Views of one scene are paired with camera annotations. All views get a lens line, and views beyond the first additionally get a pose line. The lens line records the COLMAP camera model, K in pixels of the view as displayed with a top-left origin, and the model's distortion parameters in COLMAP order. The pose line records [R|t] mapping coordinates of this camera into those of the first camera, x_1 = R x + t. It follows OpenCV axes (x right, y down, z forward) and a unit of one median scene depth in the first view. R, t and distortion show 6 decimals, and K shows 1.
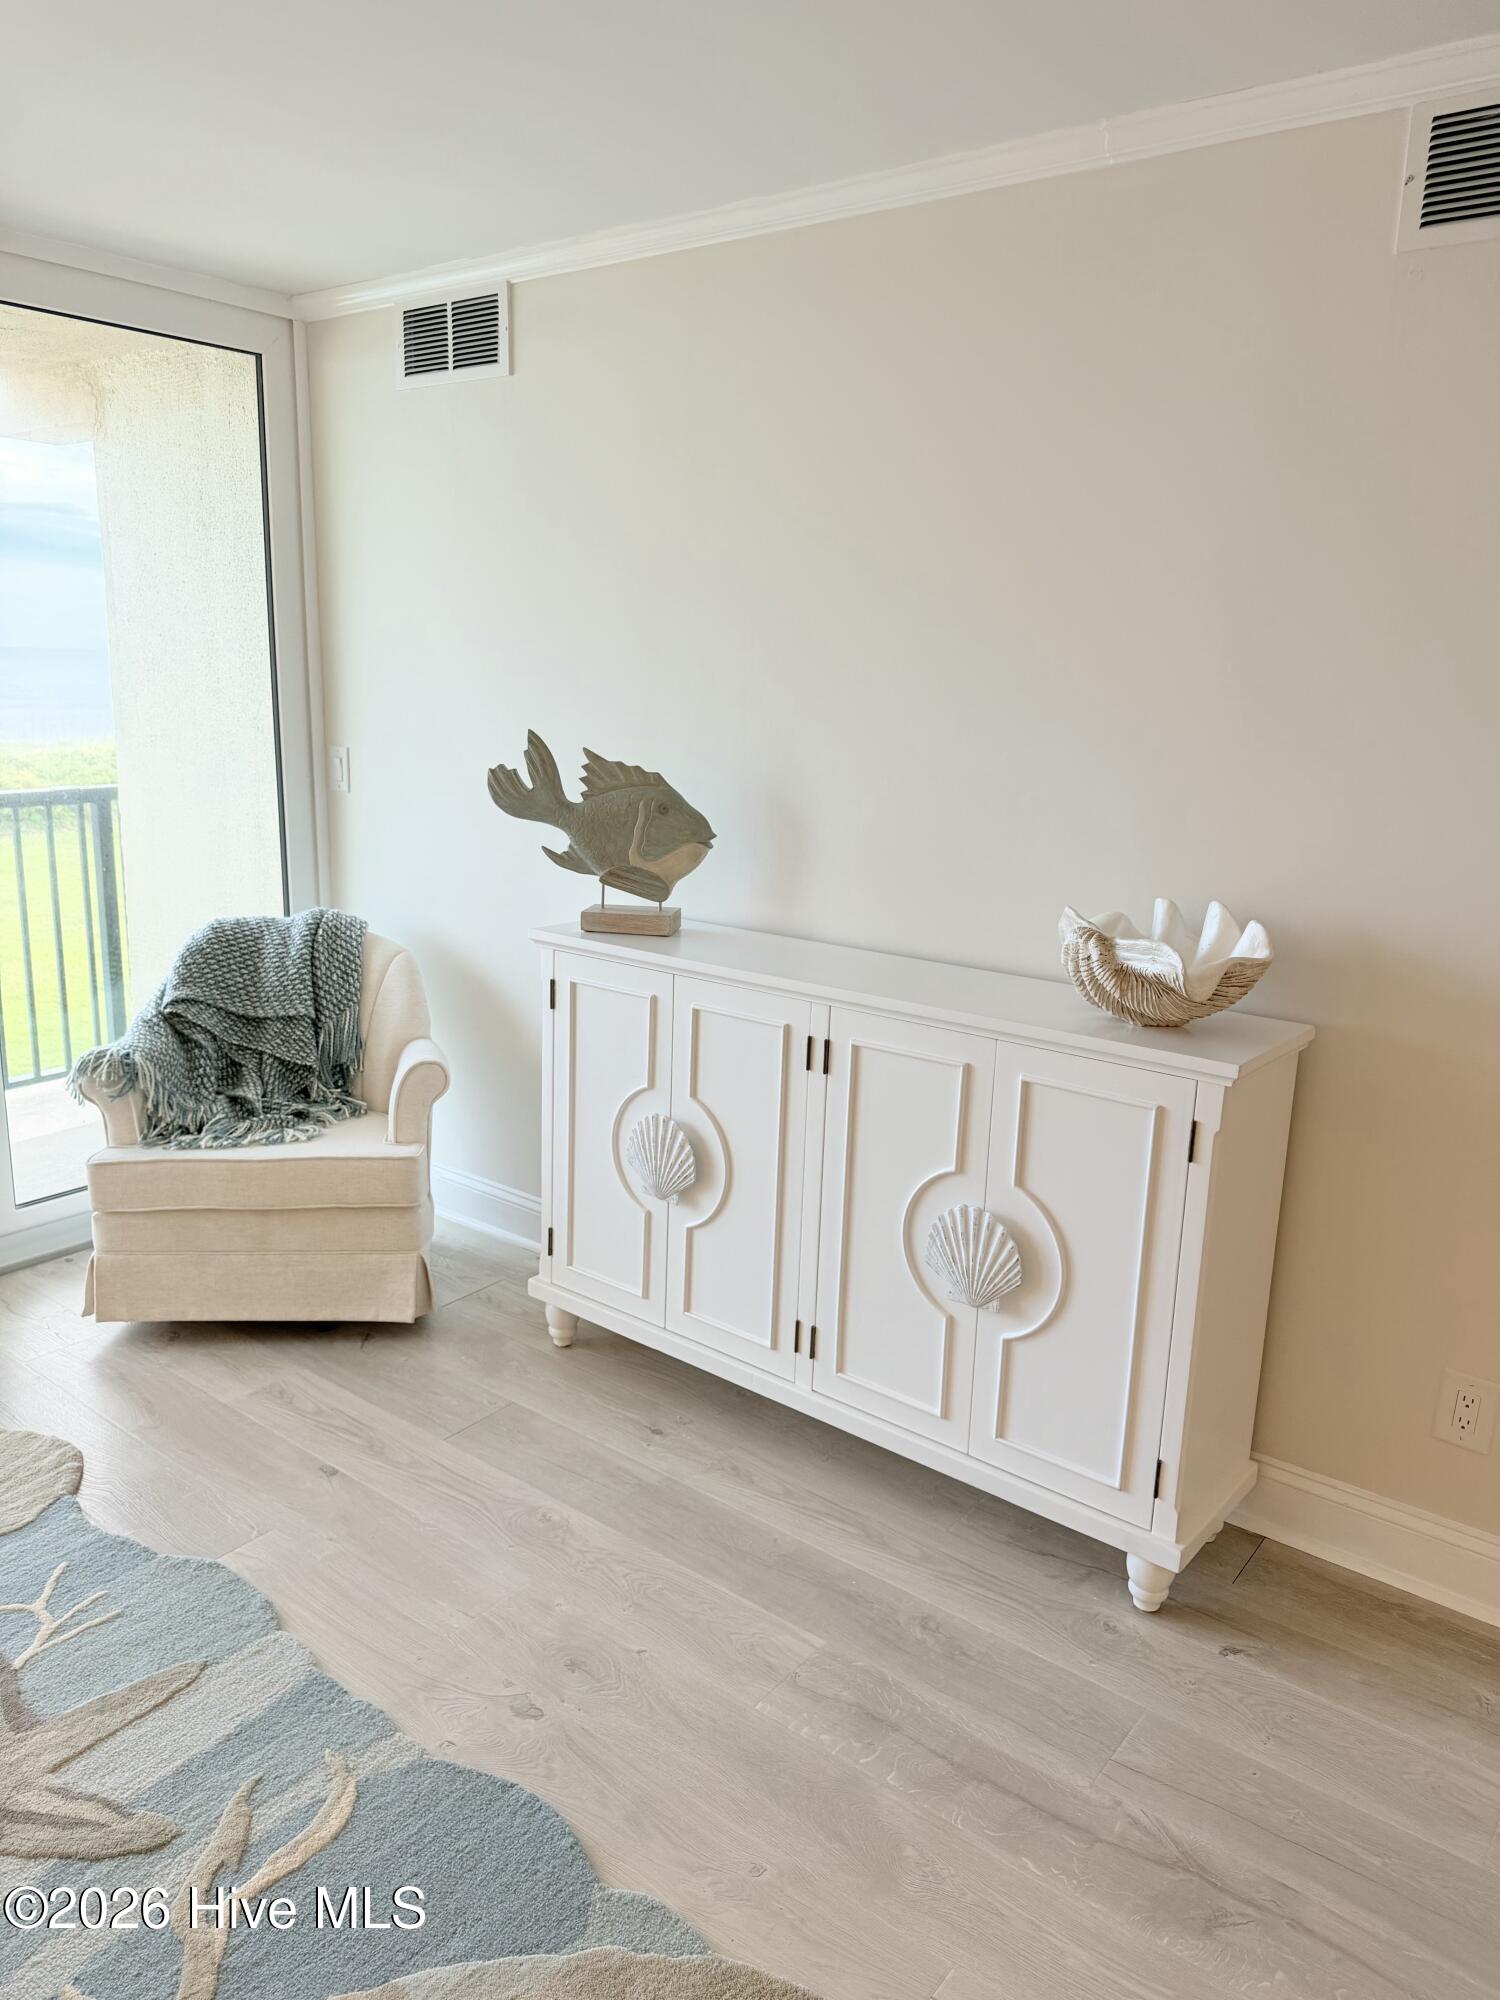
lens RADIAL K [[1415.4, 0, 749.4], [0, 1415.4, 997.0], [0, 0, 1]] dist [0.000150, 0.001275]
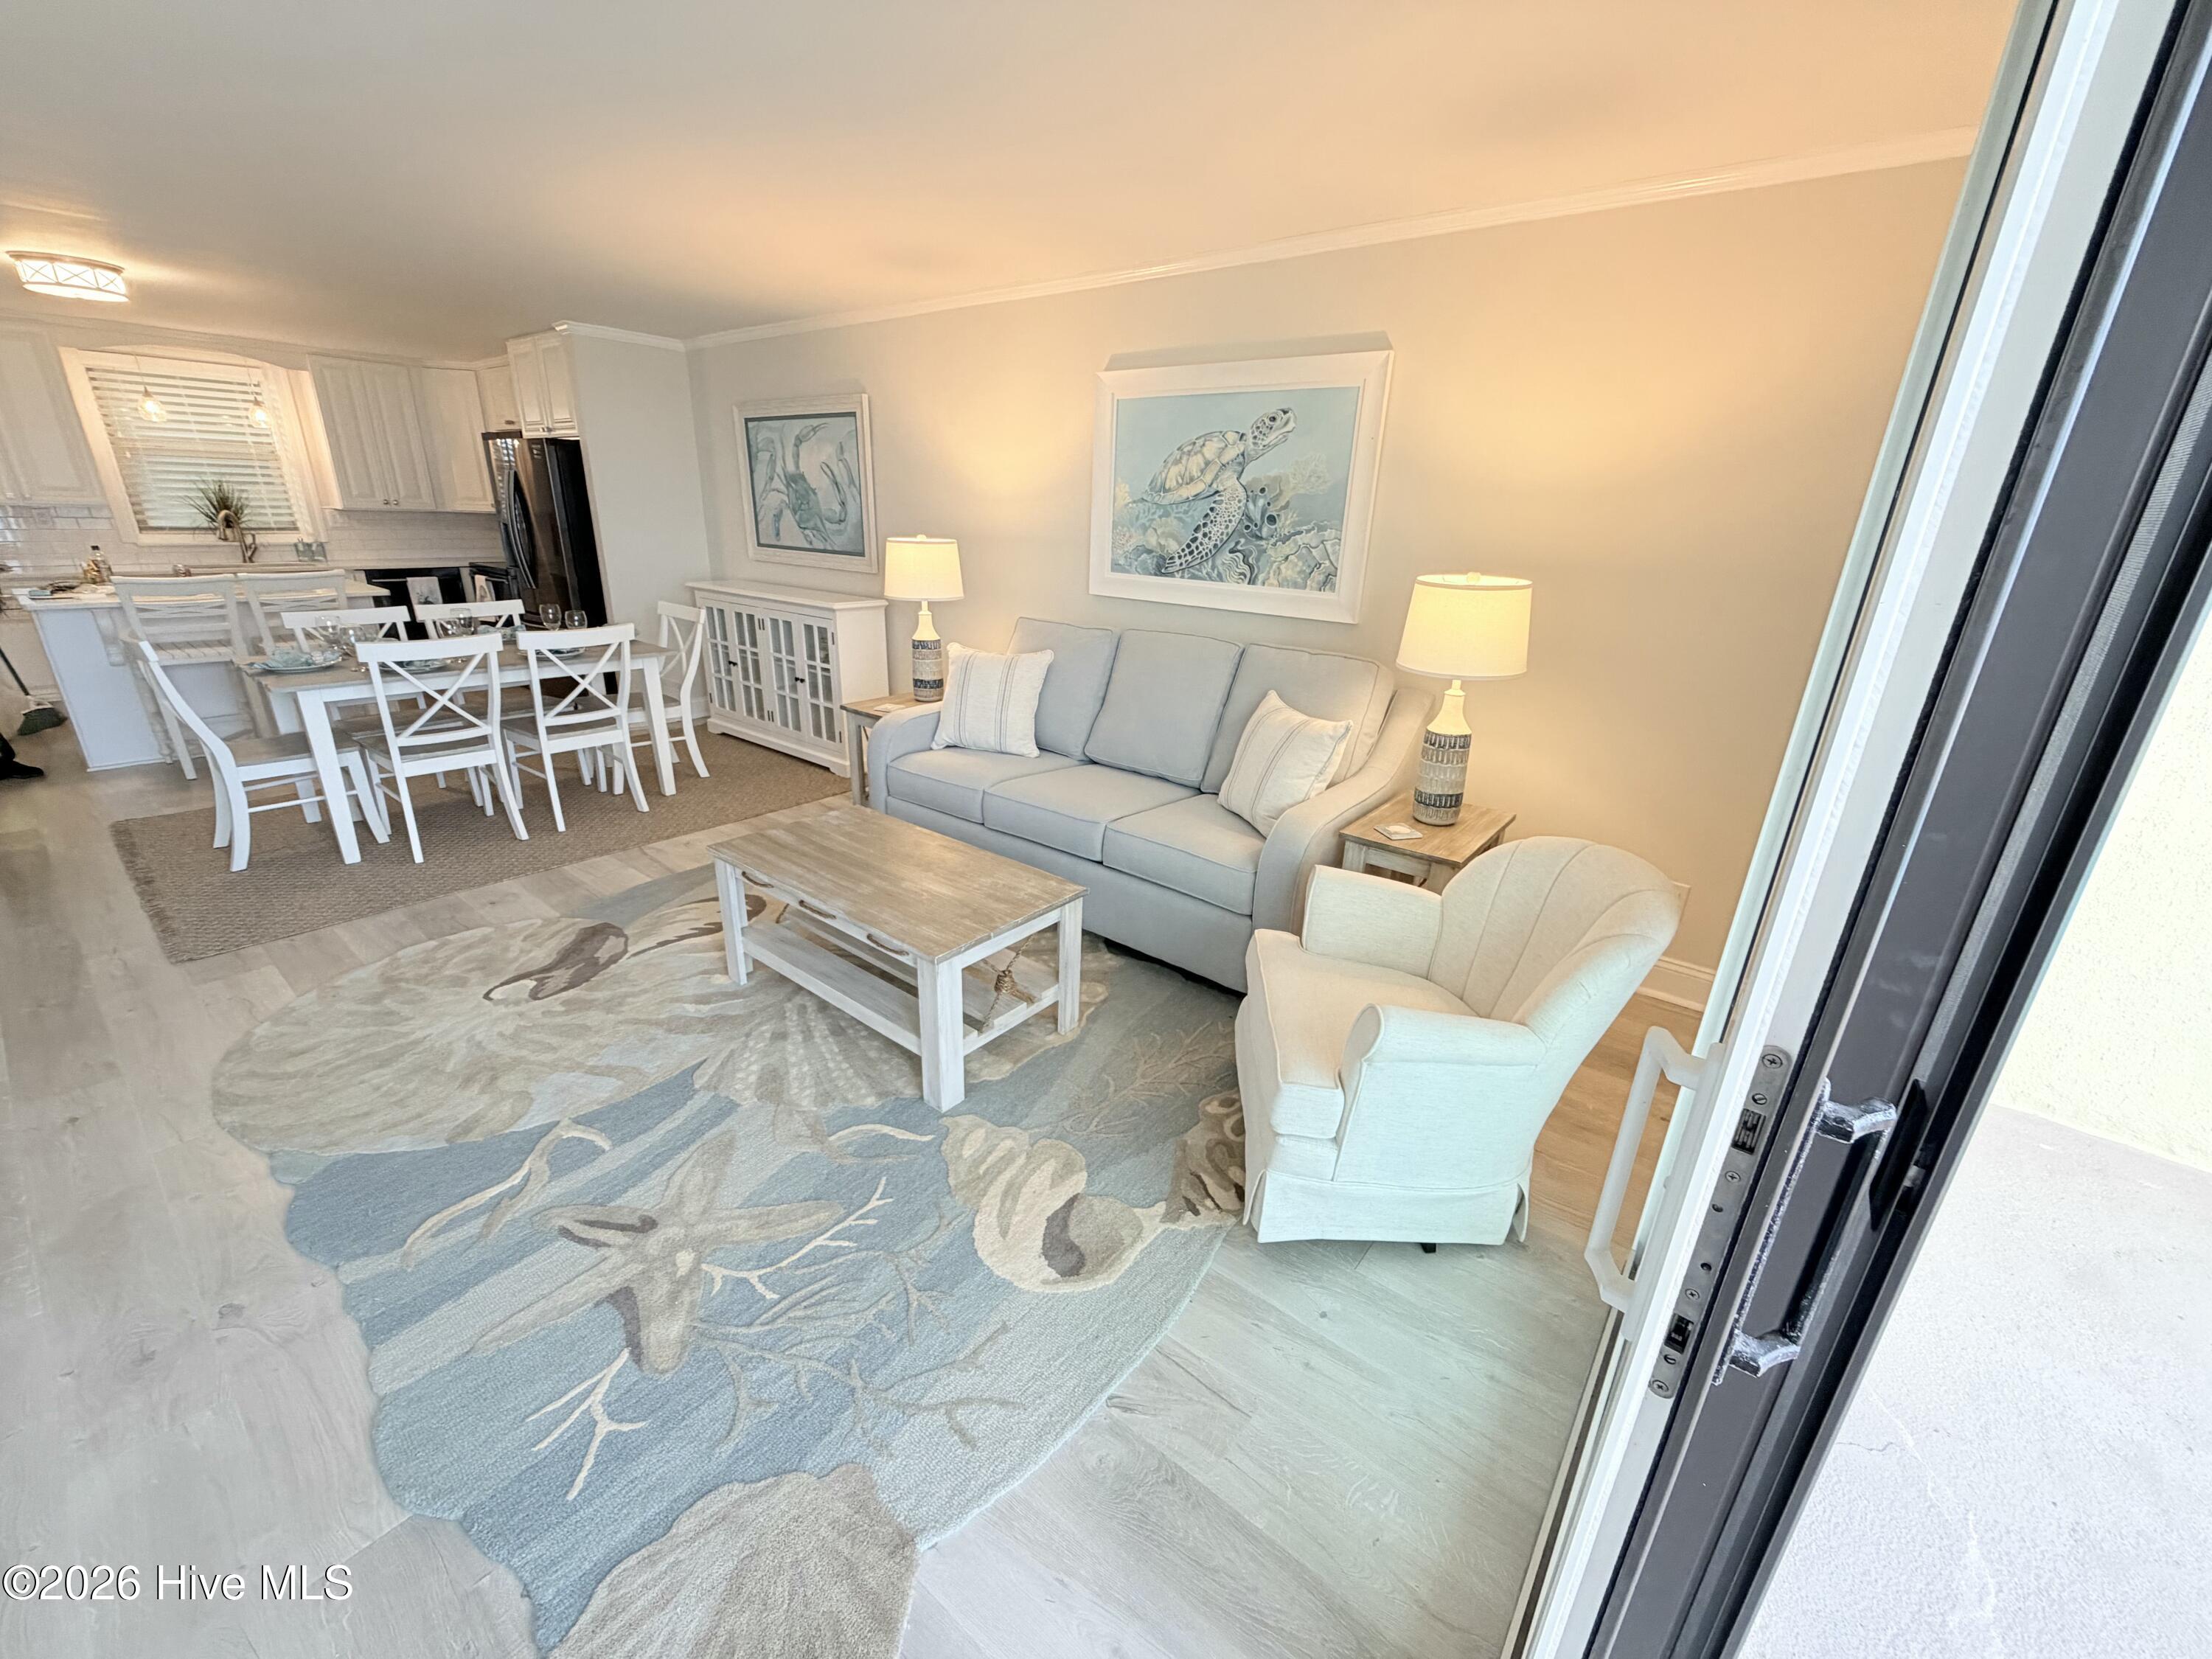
lens RADIAL K [[876.5, 0, 1109.6], [0, 876.5, 820.8], [0, 0, 1]] dist [-0.012076, -0.000177]
pose [[-0.998400, -0.055789, -0.009208, -0.992442], [-0.051870, 0.838822, 0.541930, -0.350527], [-0.022510, 0.541540, -0.840373, 1.519044]]
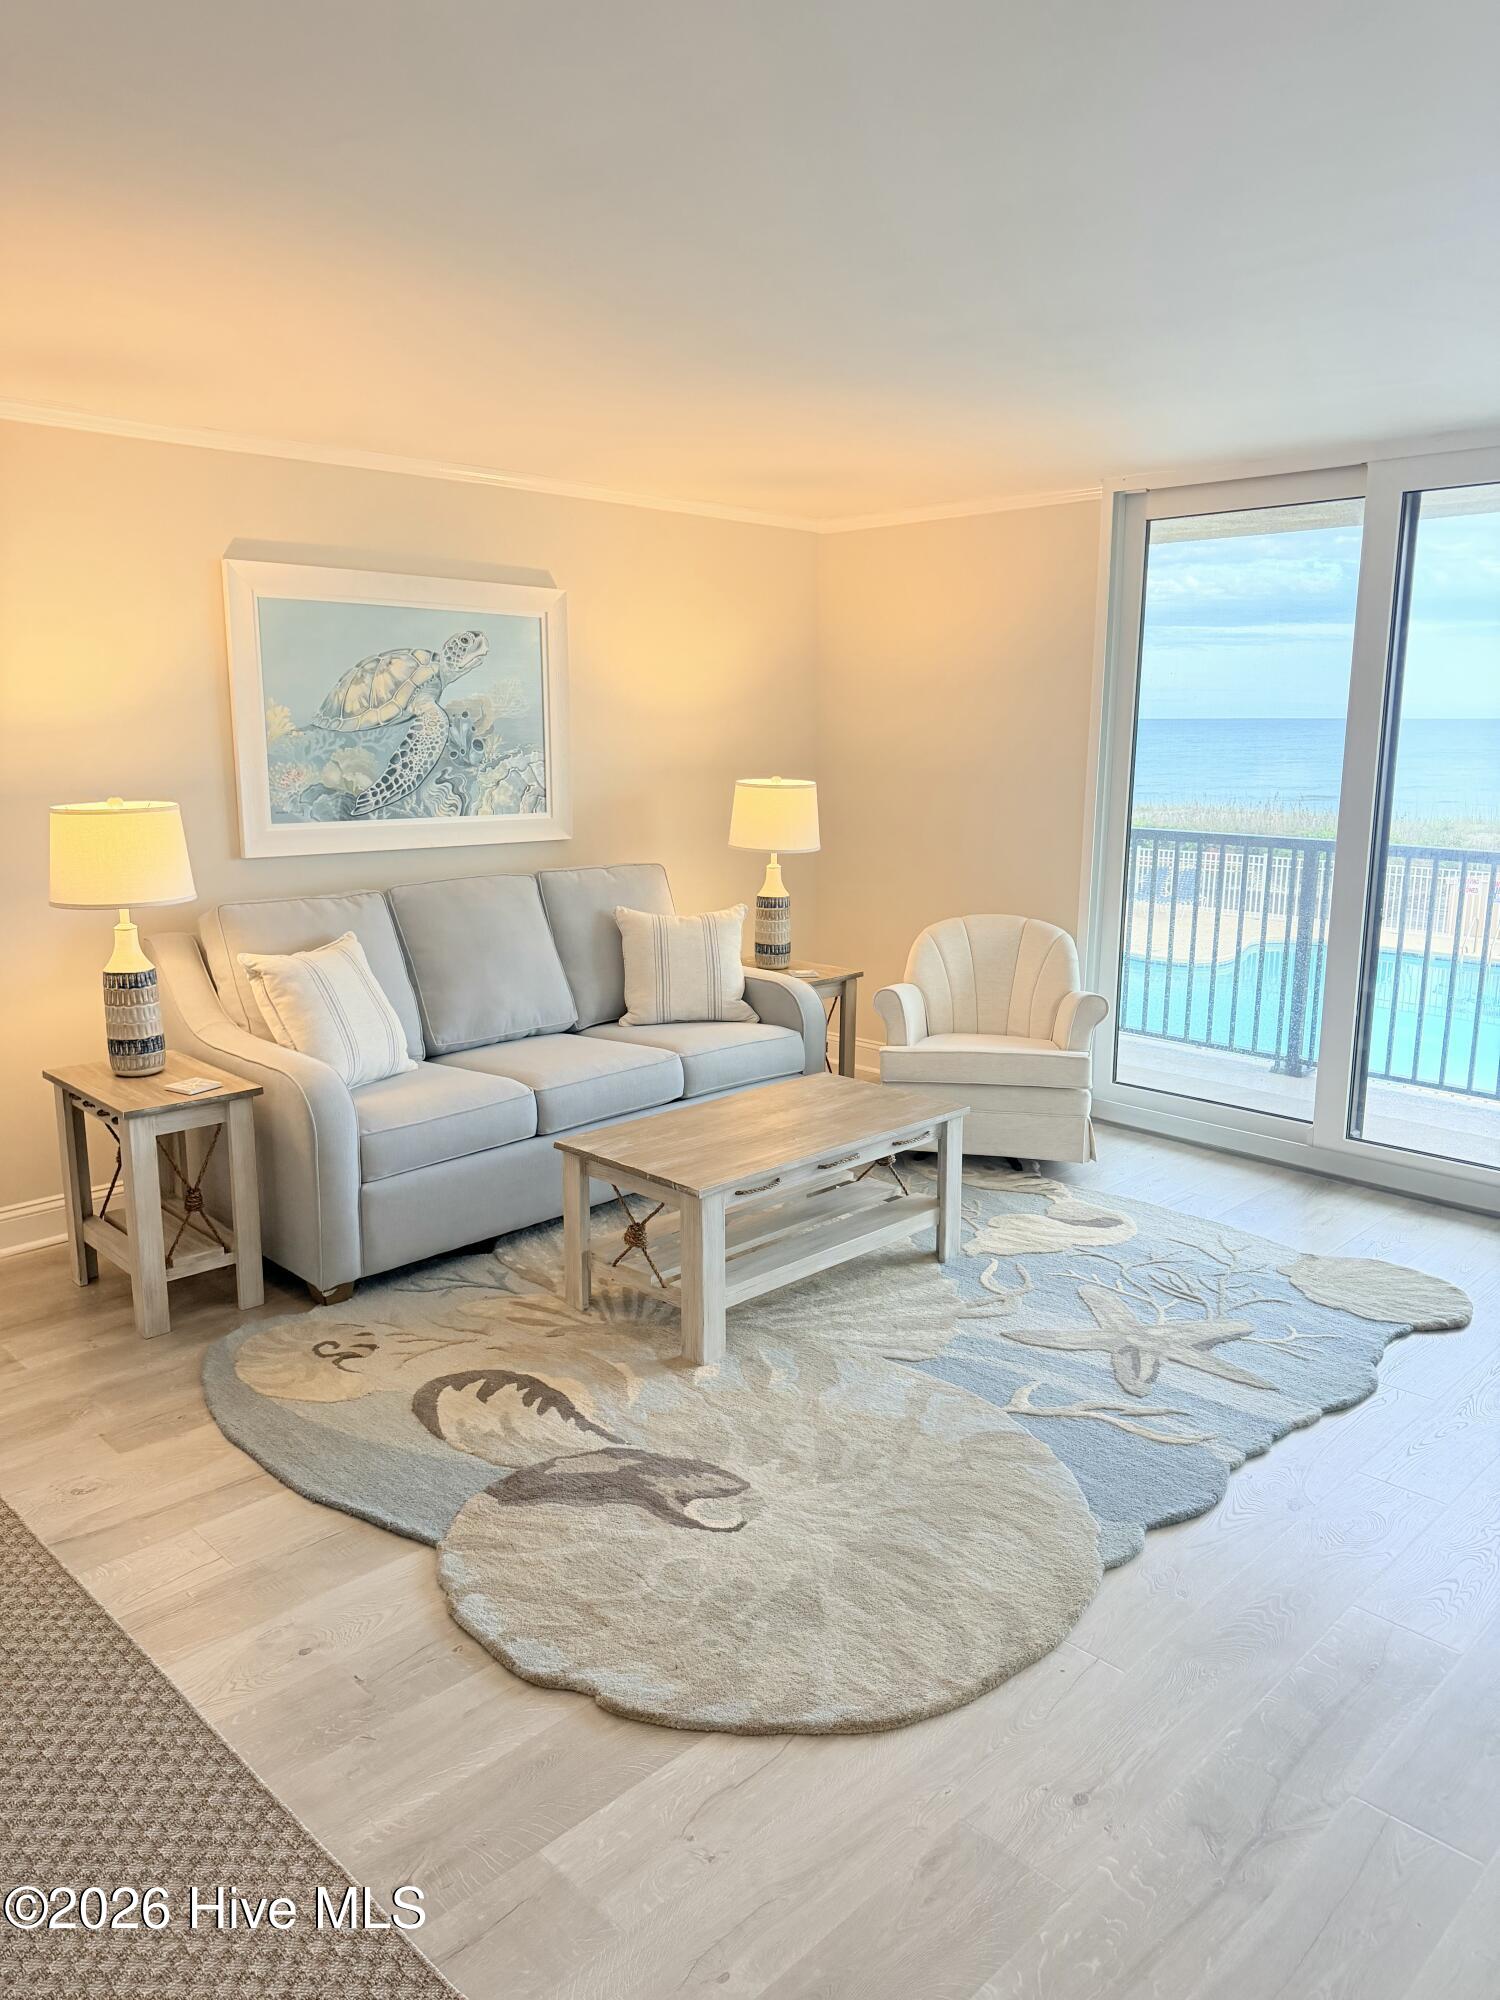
lens RADIAL K [[1415.4, 0, 751.2], [0, 1415.4, 993.1], [0, 0, 1]] dist [0.000150, 0.001275]
pose [[-0.118587, 0.164296, -0.979257, 1.271361], [-0.242942, 0.951441, 0.189049, -0.104940], [0.962765, 0.260322, -0.072914, 0.511963]]
